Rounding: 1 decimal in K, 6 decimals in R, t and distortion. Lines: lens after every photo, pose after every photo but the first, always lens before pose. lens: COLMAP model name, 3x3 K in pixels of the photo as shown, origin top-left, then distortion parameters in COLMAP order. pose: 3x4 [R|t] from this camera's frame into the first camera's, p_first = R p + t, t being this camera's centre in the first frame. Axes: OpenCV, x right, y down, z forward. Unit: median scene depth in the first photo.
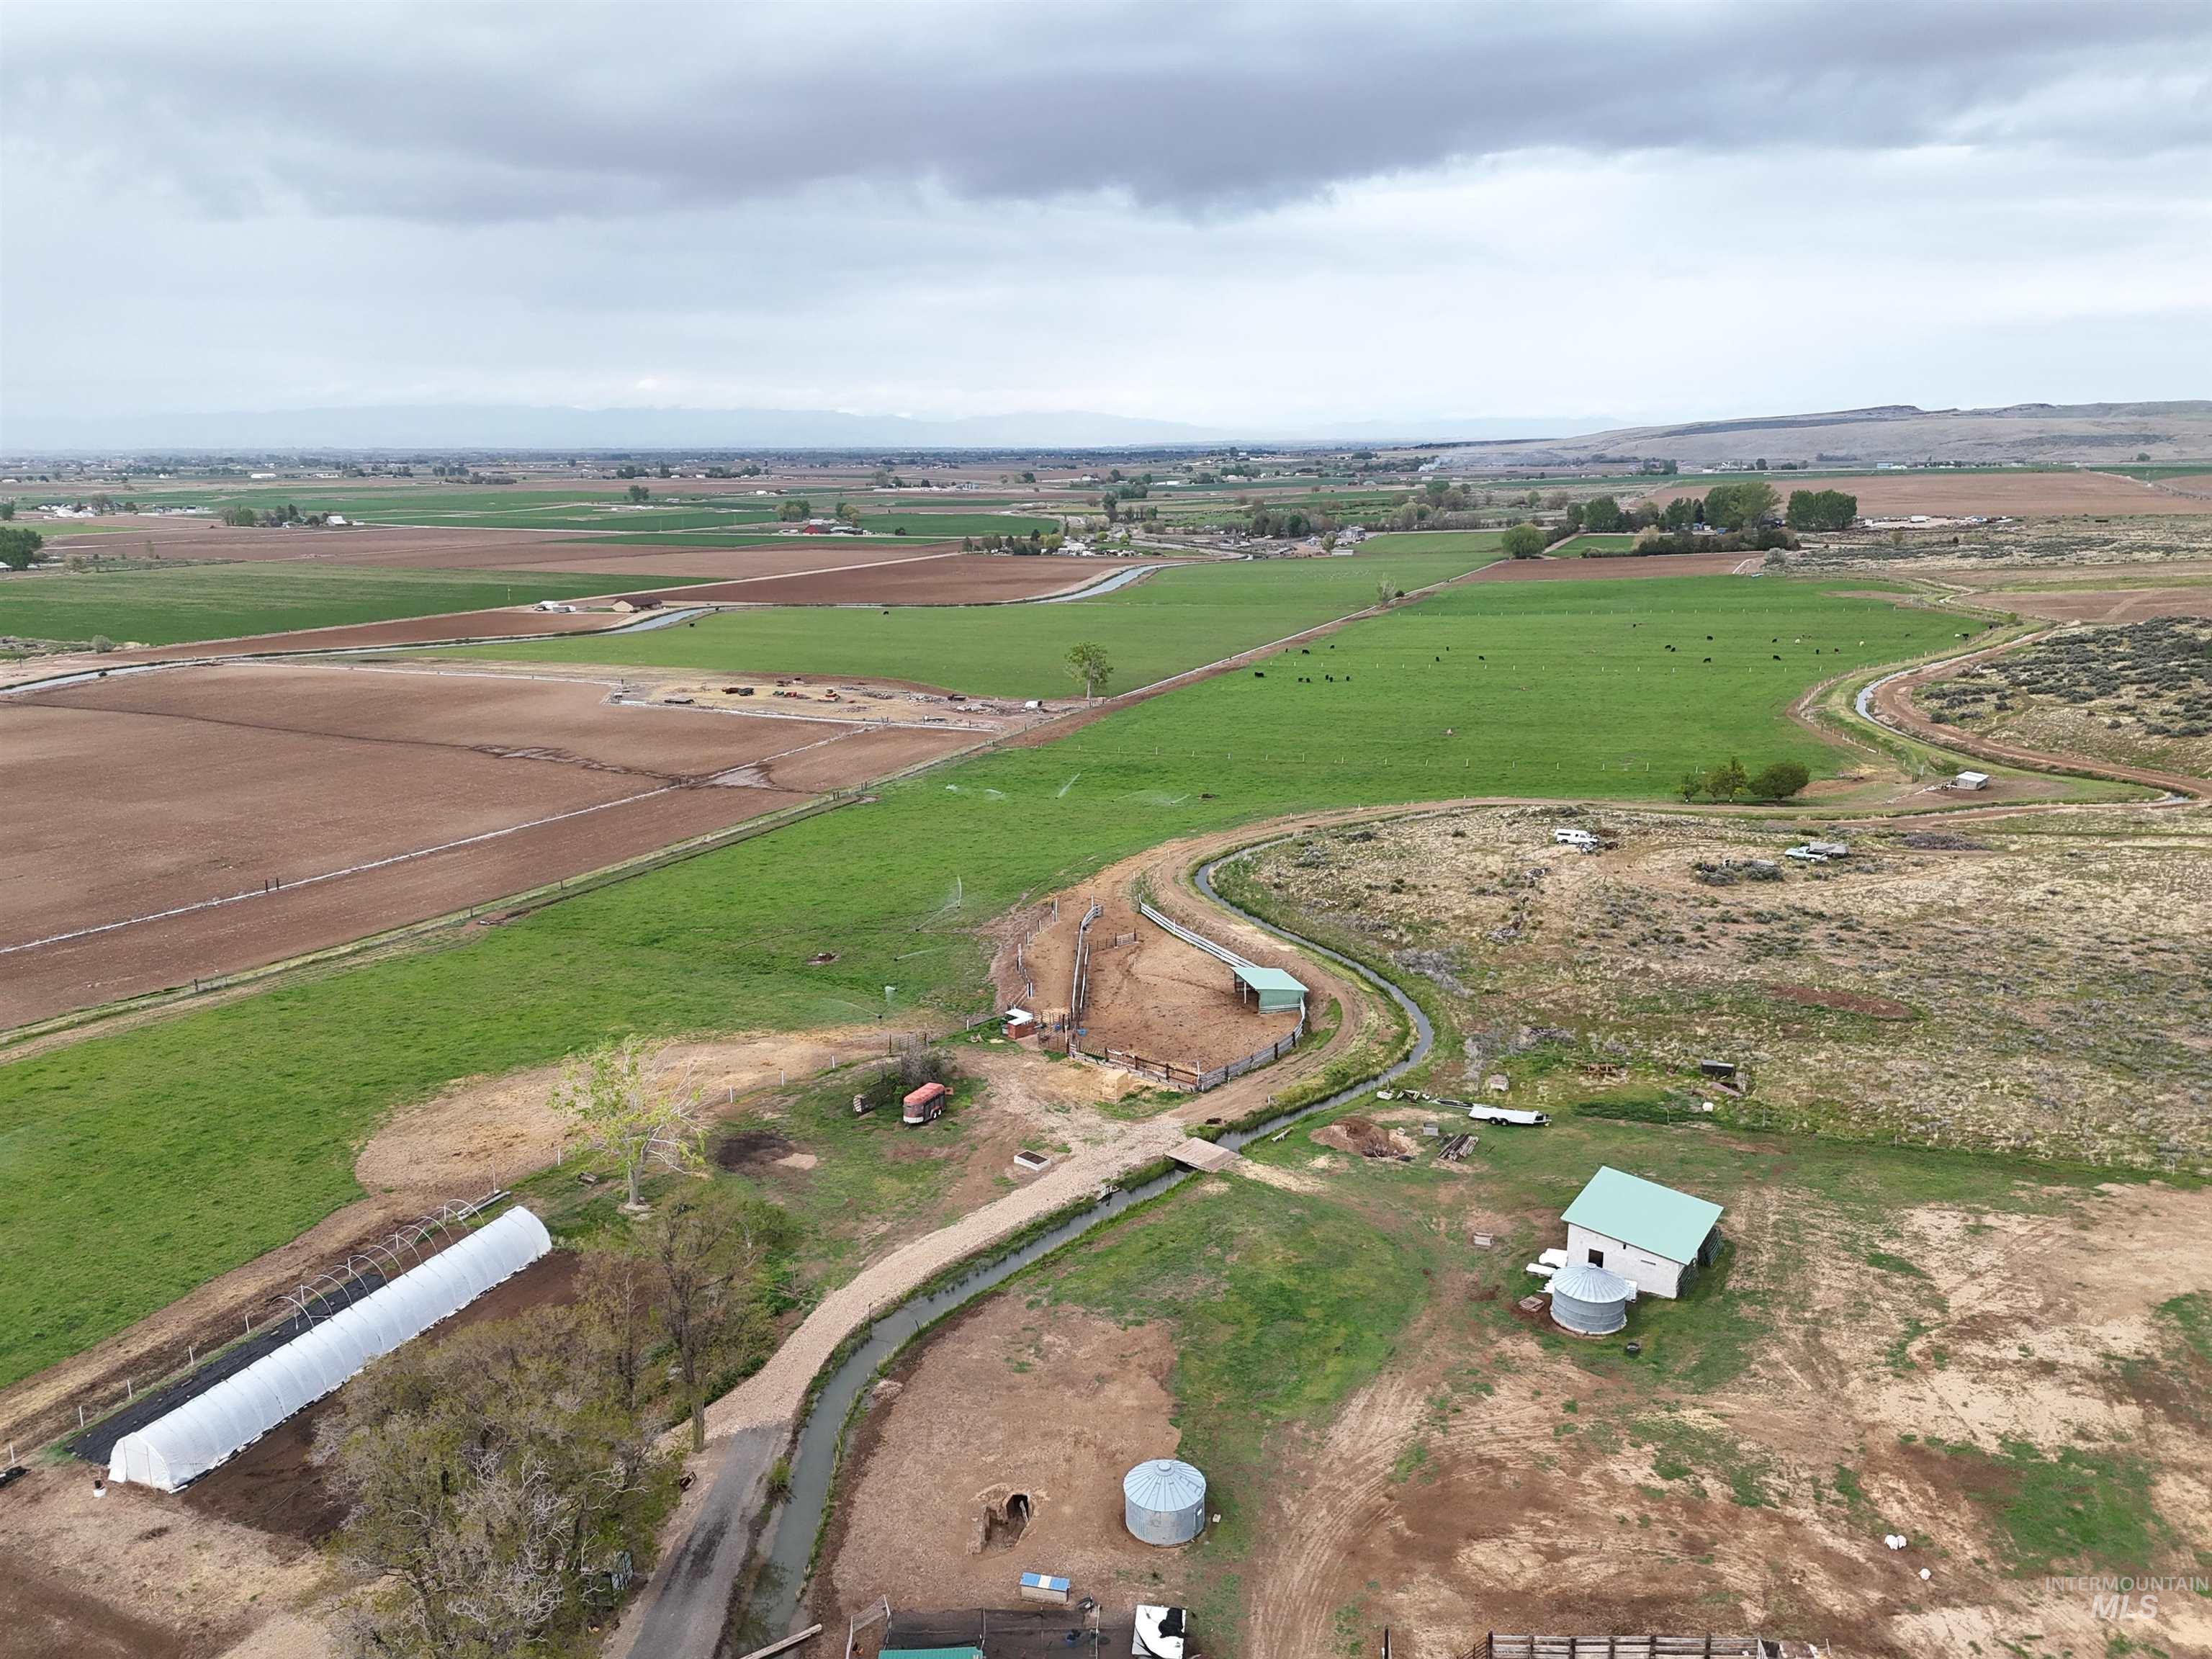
lens RADIAL K [[1633.6, 0, 1109.3], [0, 1633.6, 839.0], [0, 0, 1]] dist [0.088660, -0.081224]
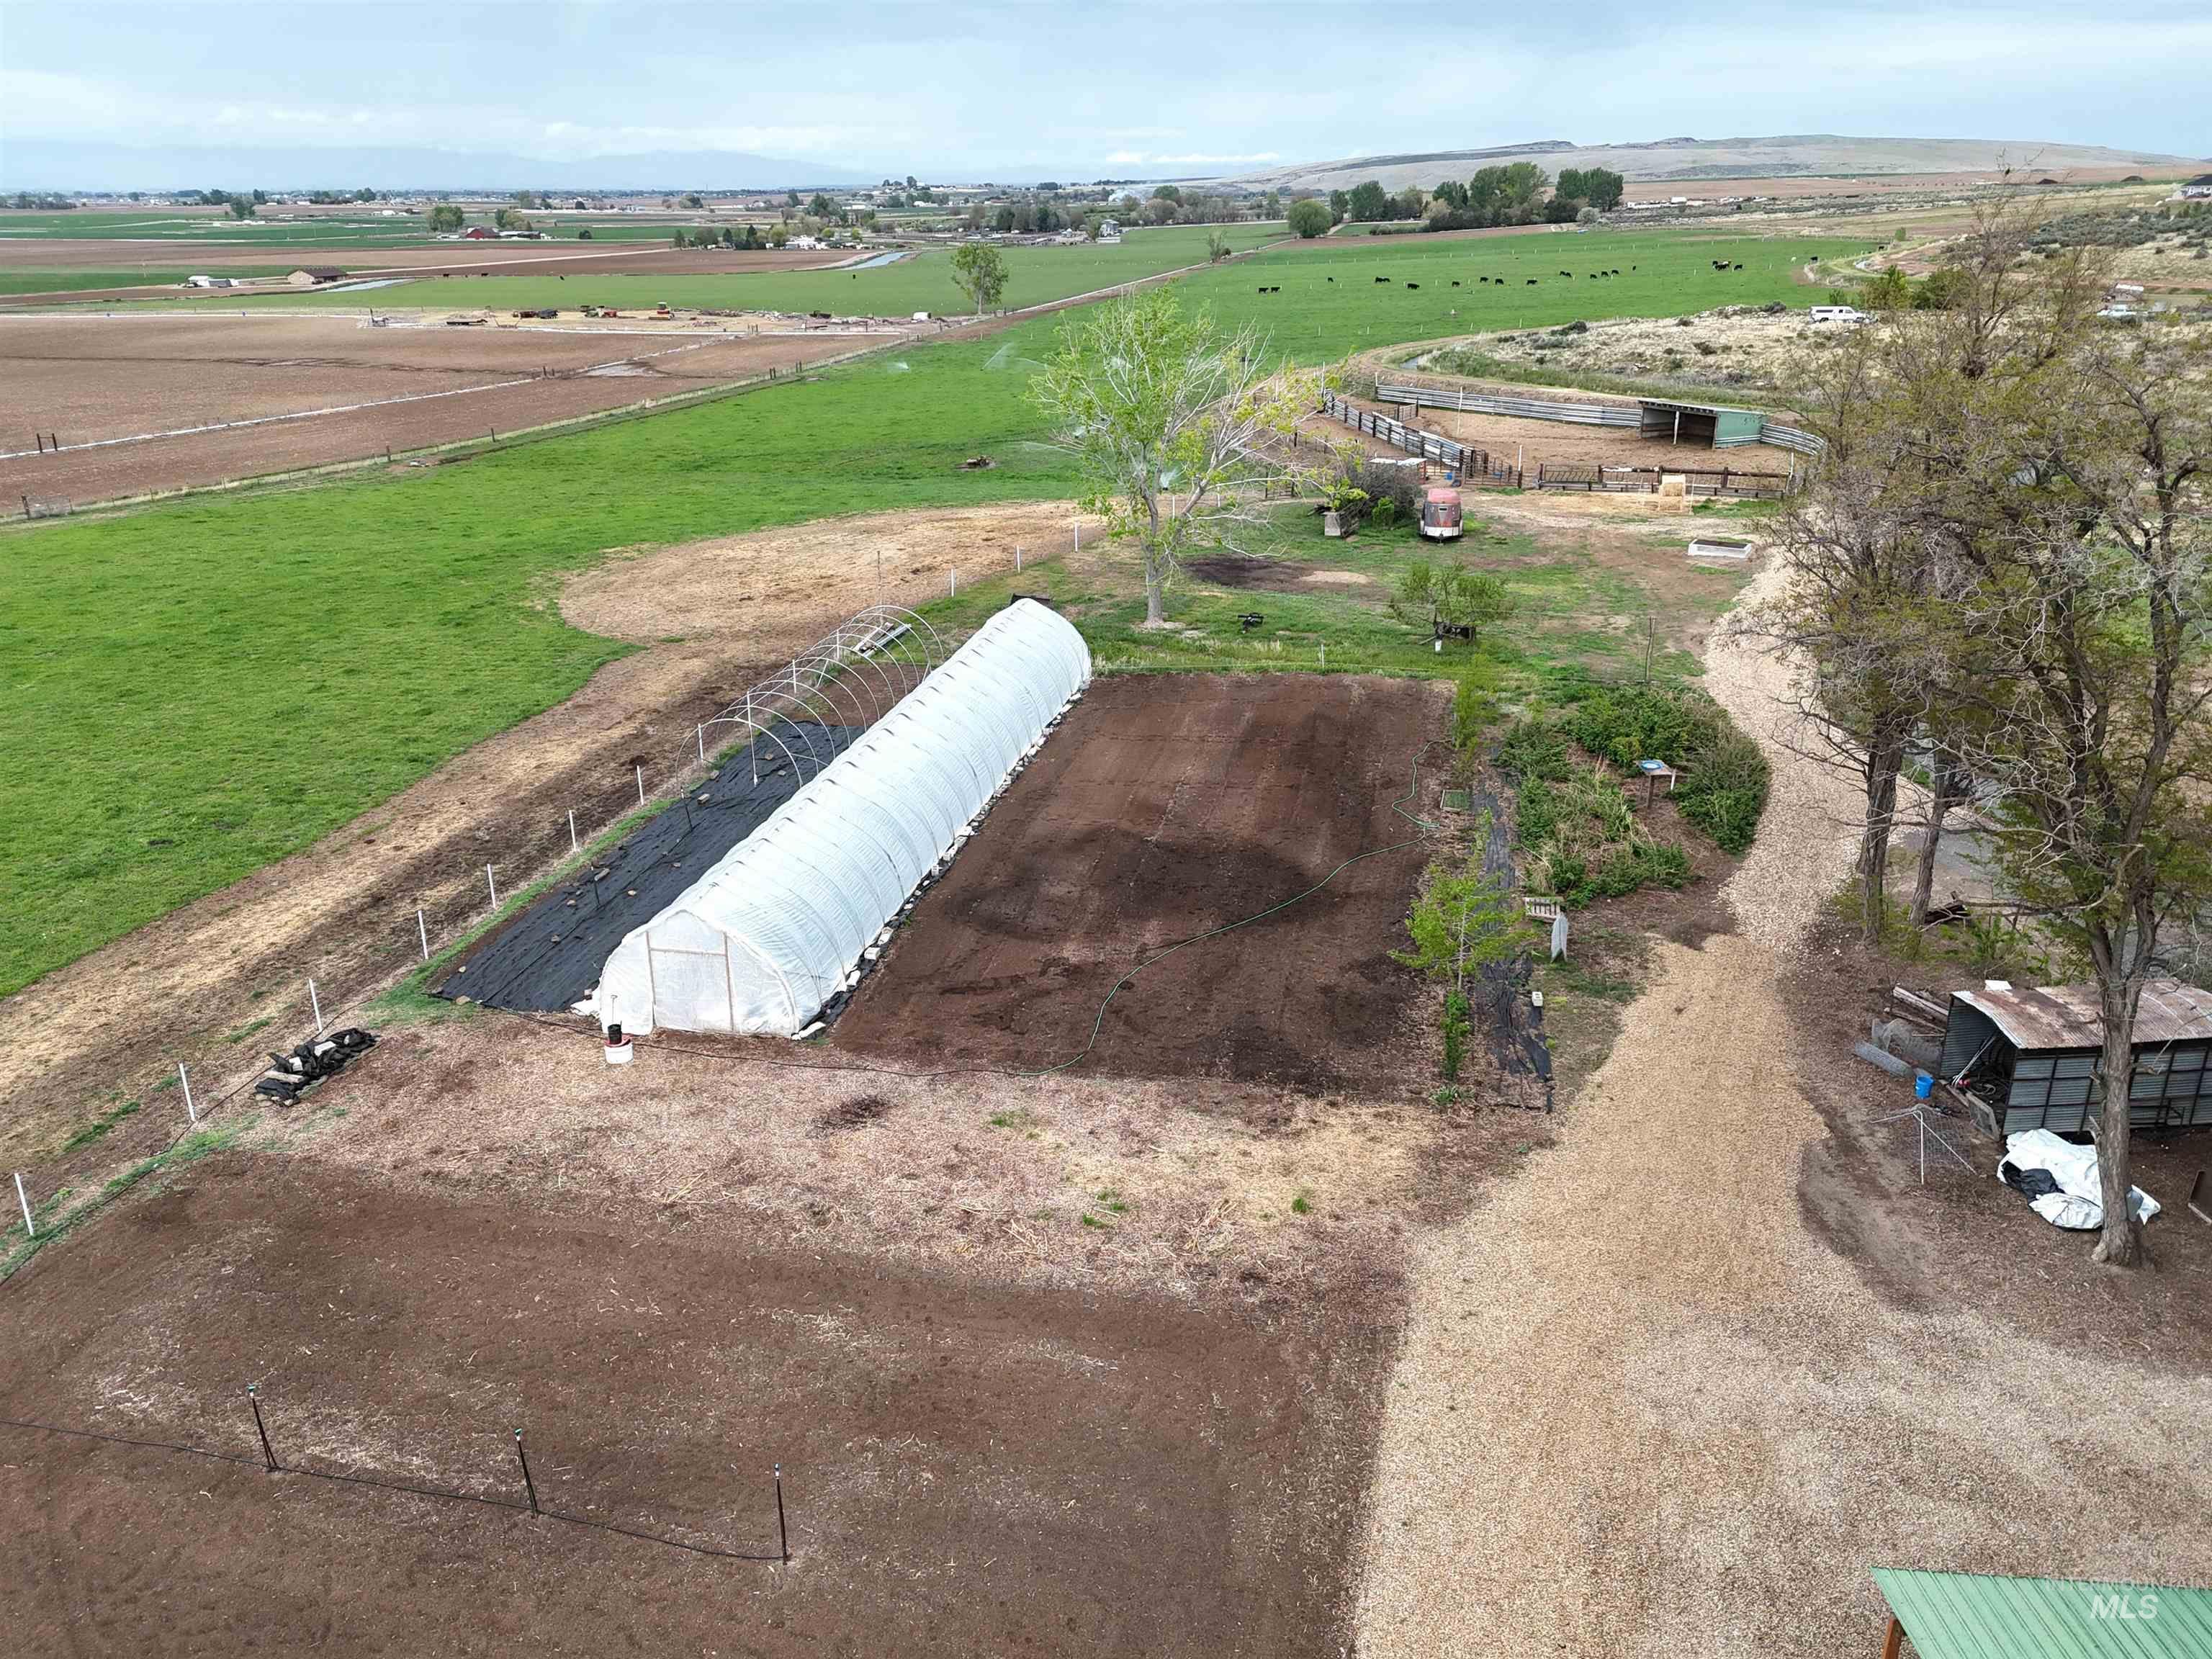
lens RADIAL K [[1633.6, 0, 1109.3], [0, 1633.6, 839.0], [0, 0, 1]] dist [0.088660, -0.081224]
pose [[0.980674, -0.072991, 0.181522, -0.155936], [0.047398, 0.988798, 0.141536, 0.081303], [-0.189820, -0.130197, 0.973148, 0.168827]]
